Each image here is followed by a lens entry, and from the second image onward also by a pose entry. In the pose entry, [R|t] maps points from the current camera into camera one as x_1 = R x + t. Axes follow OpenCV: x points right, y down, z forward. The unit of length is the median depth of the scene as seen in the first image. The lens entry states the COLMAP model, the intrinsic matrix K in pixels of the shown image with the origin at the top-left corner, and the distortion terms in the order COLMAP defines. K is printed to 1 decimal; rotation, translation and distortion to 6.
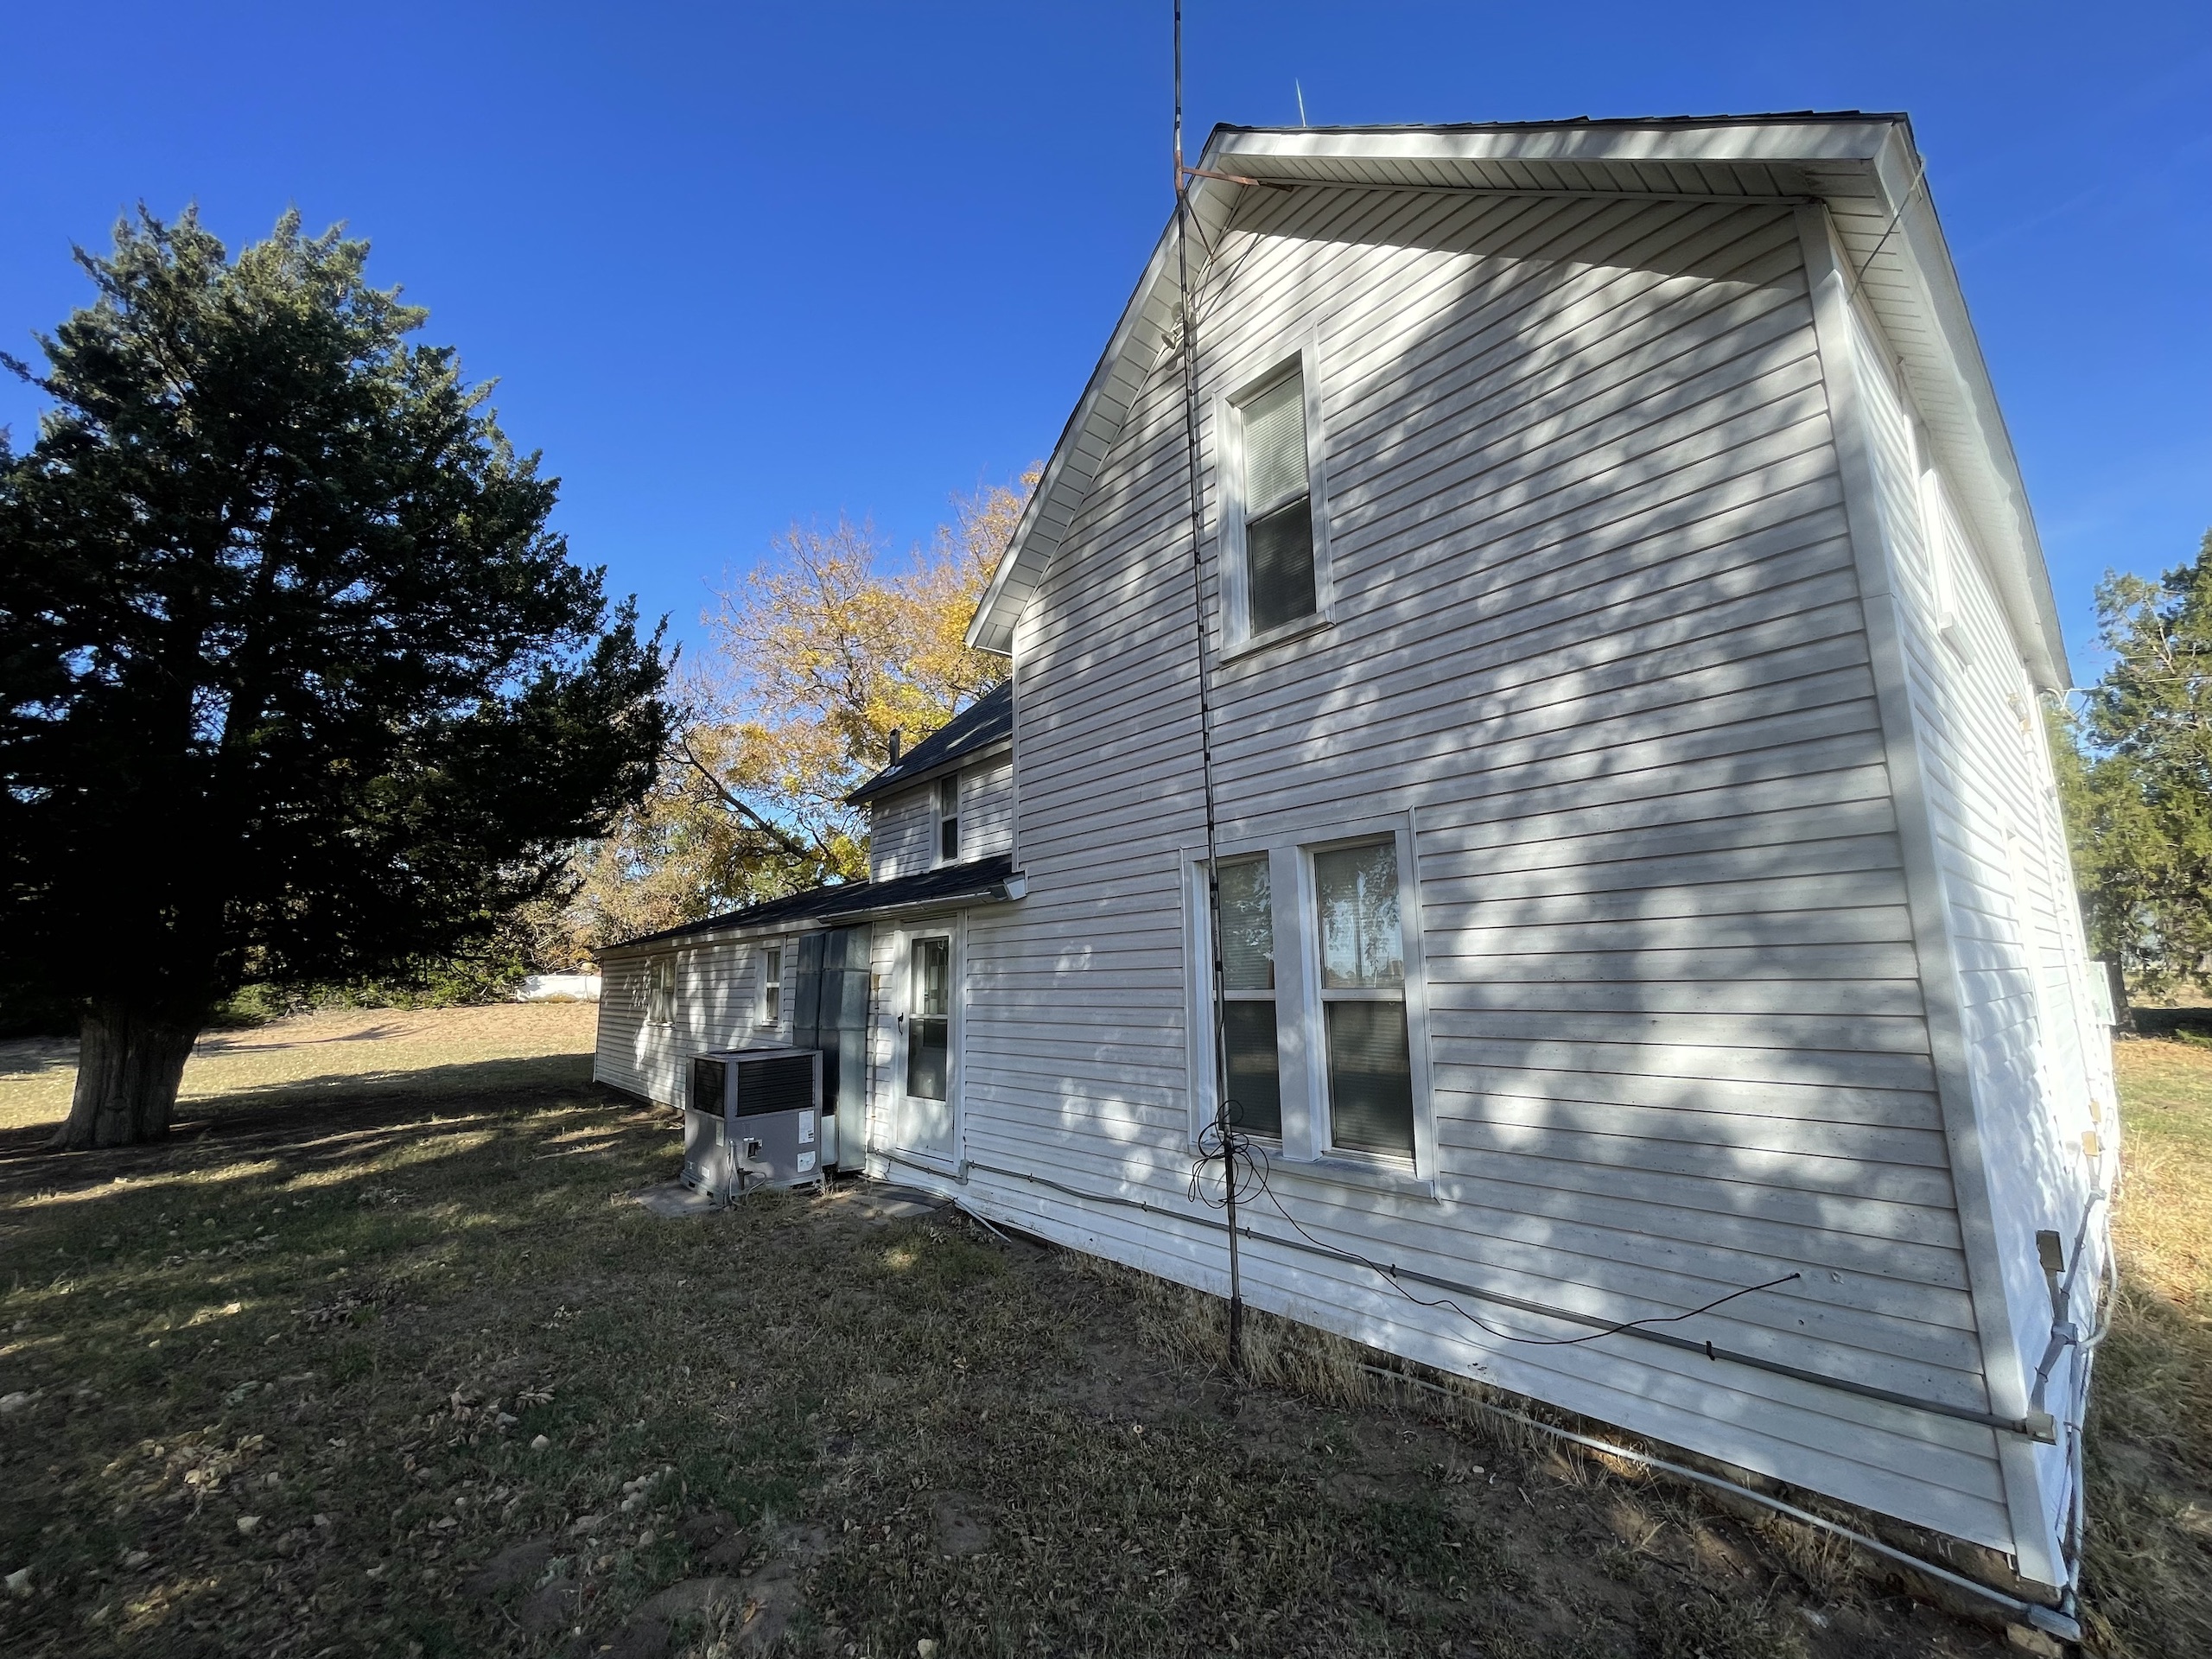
lens RADIAL K [[886.9, 0, 1106.0], [0, 886.9, 829.5], [0, 0, 1]] dist [-0.015442, -0.000017]
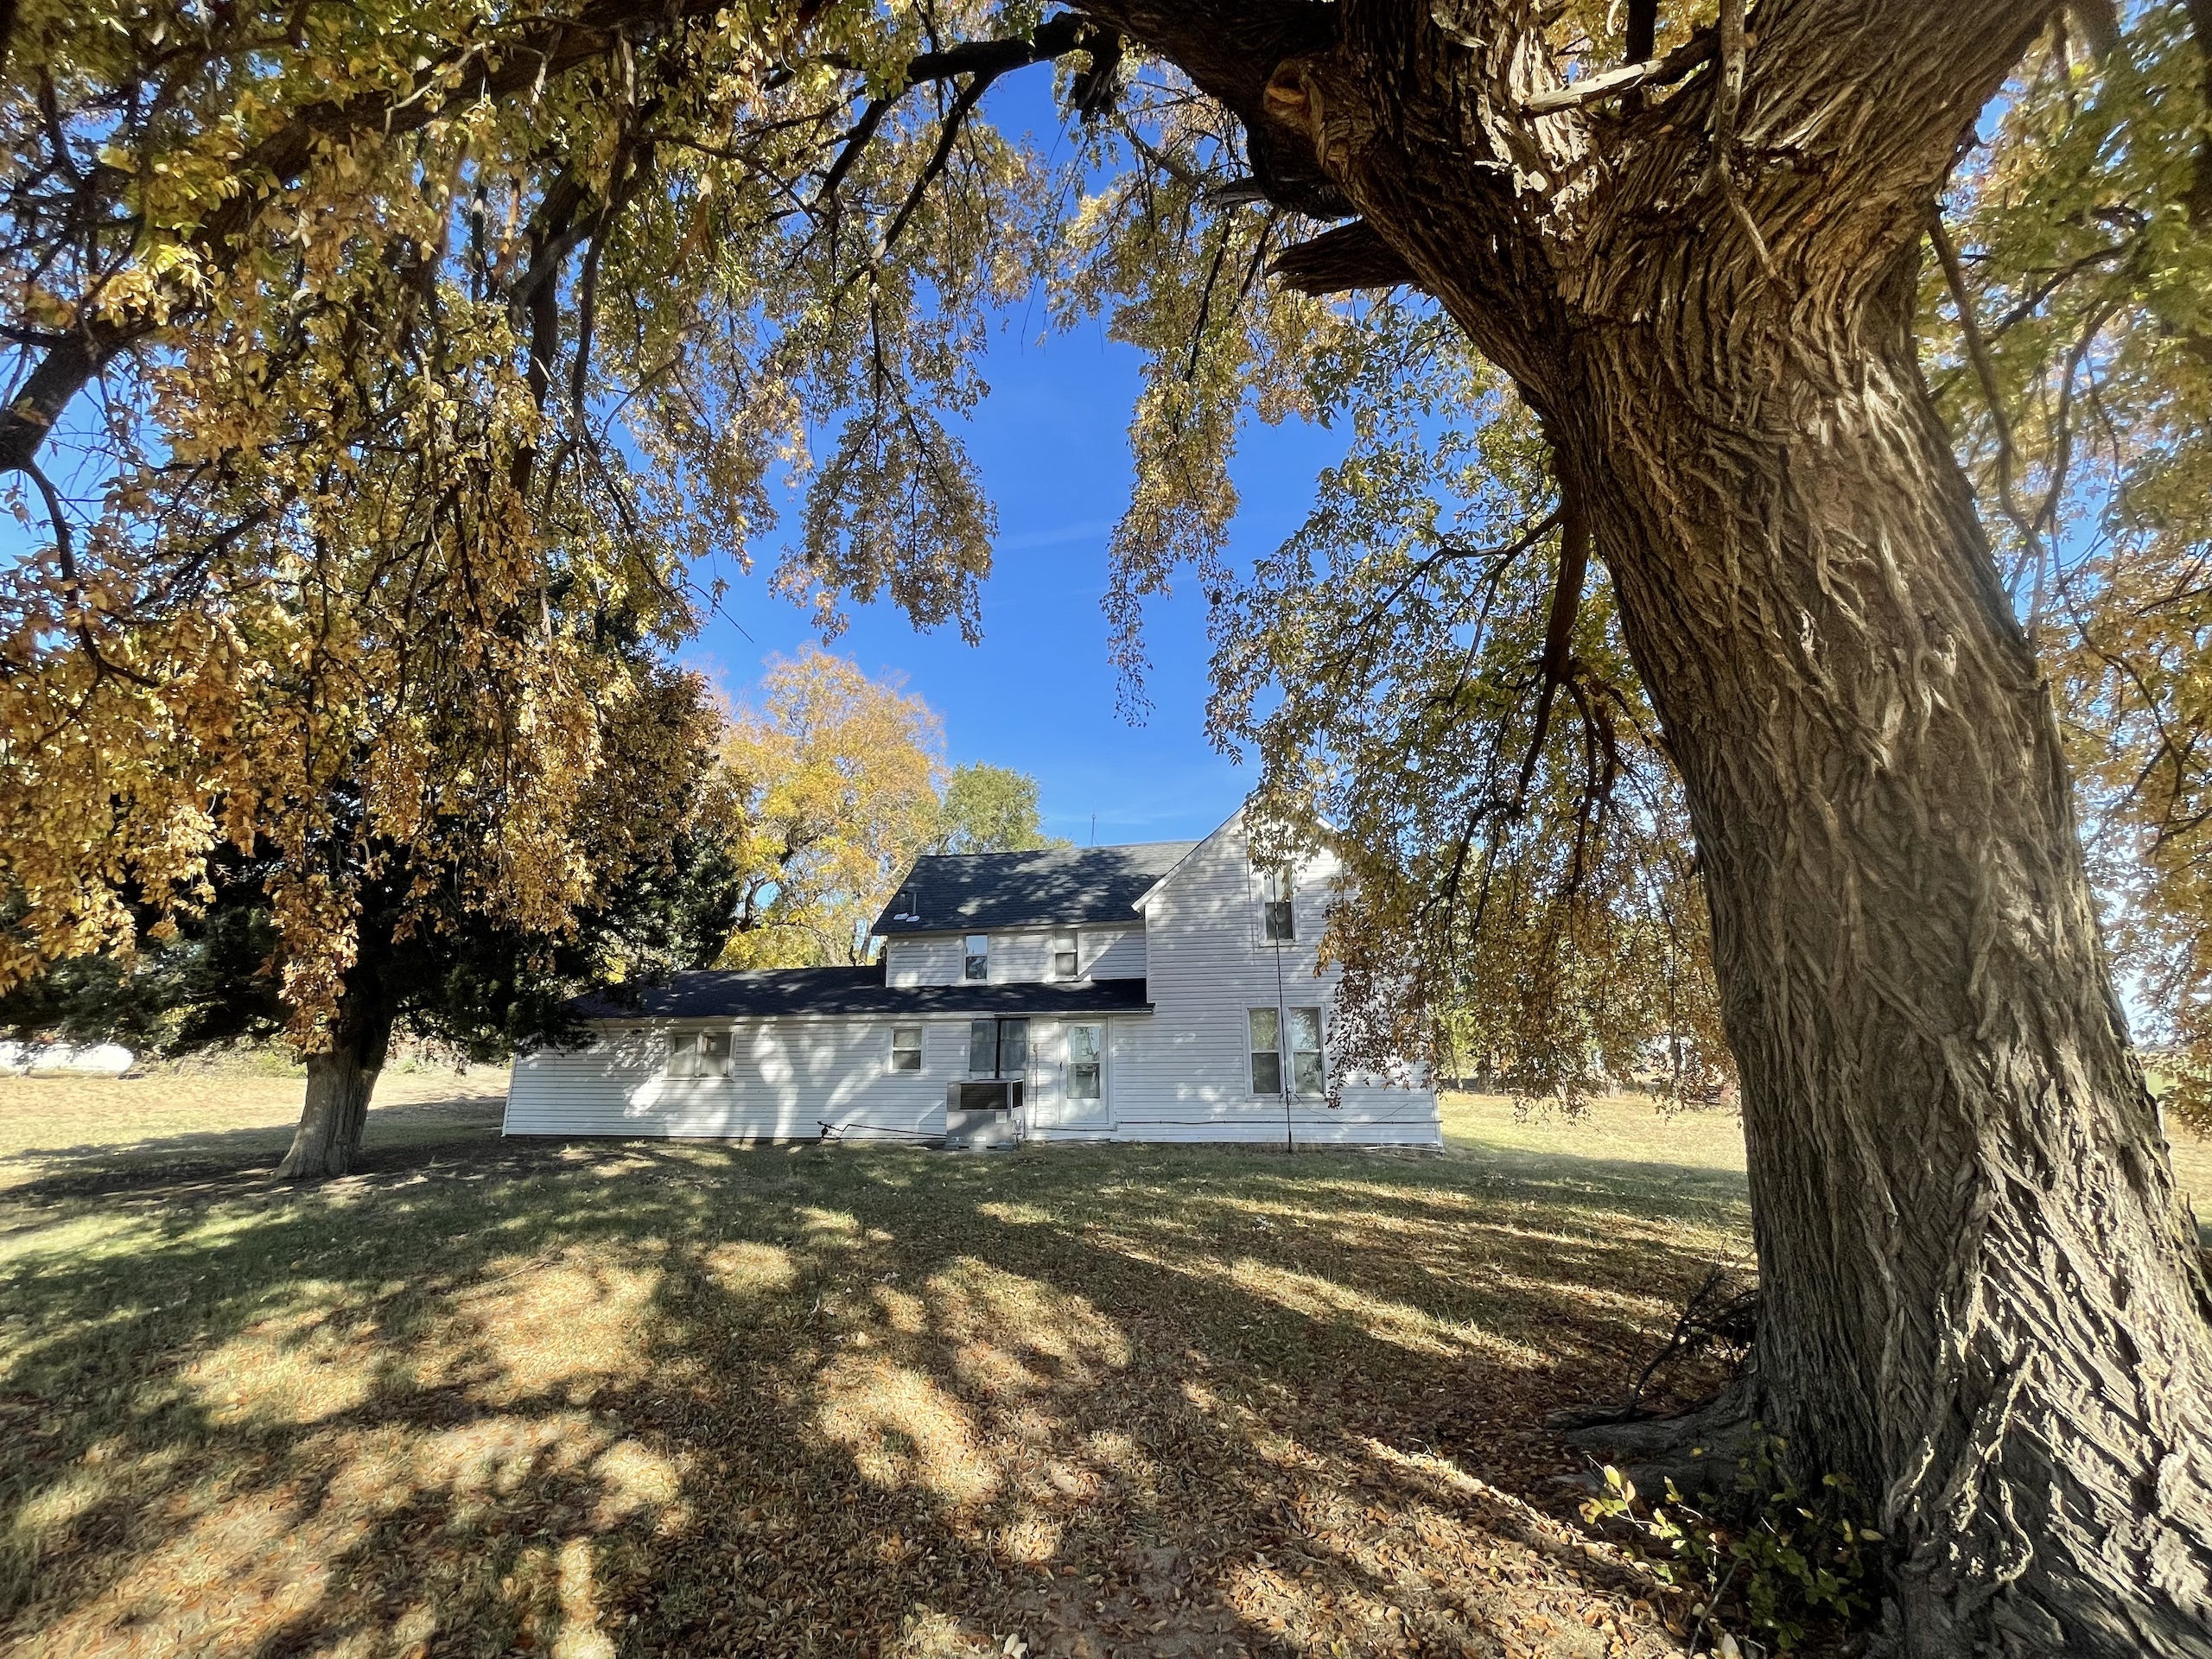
lens RADIAL K [[886.9, 0, 1106.0], [0, 886.9, 829.5], [0, 0, 1]] dist [-0.015442, -0.000017]
pose [[0.784295, 0.178609, 0.594122, -2.033792], [-0.112714, 0.982746, -0.146647, -0.059072], [-0.610063, 0.048049, 0.790894, -1.084281]]
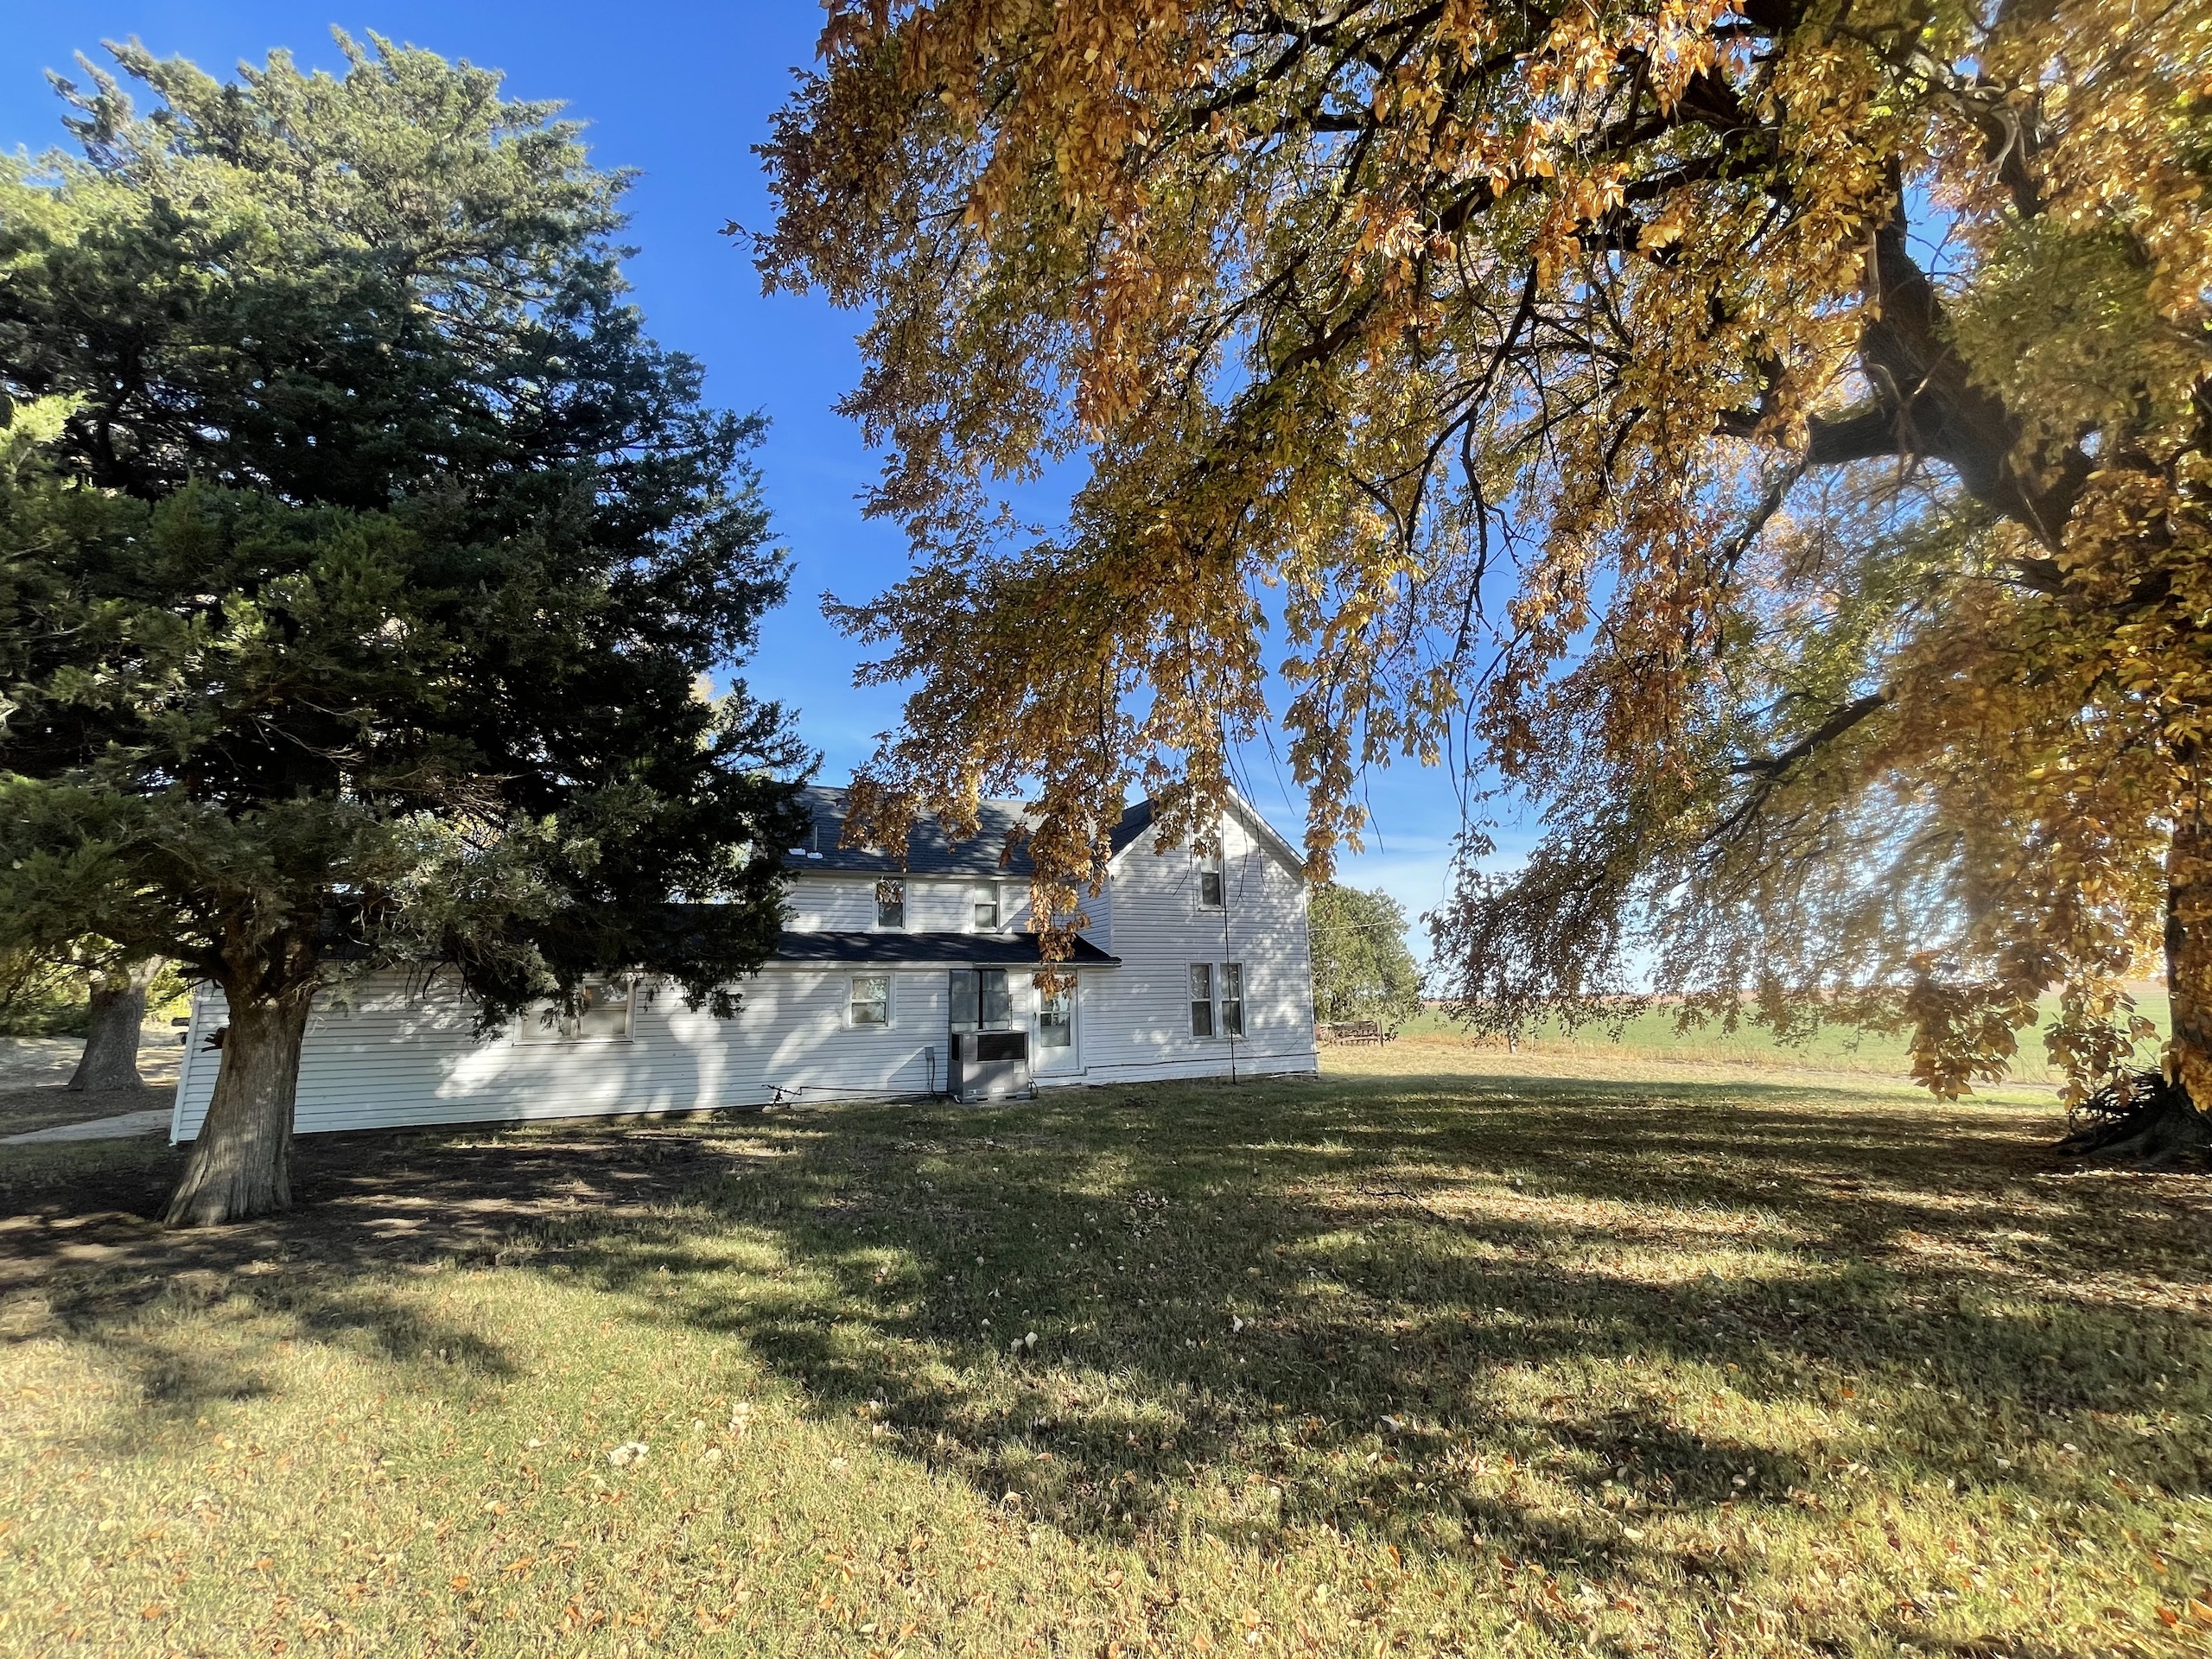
lens RADIAL K [[886.9, 0, 1106.0], [0, 886.9, 829.5], [0, 0, 1]] dist [-0.015442, -0.000017]
pose [[0.262850, 0.210028, 0.941700, -3.142857], [-0.138723, 0.974105, -0.178535, 0.180311], [-0.954812, -0.083708, 0.285179, 0.296635]]
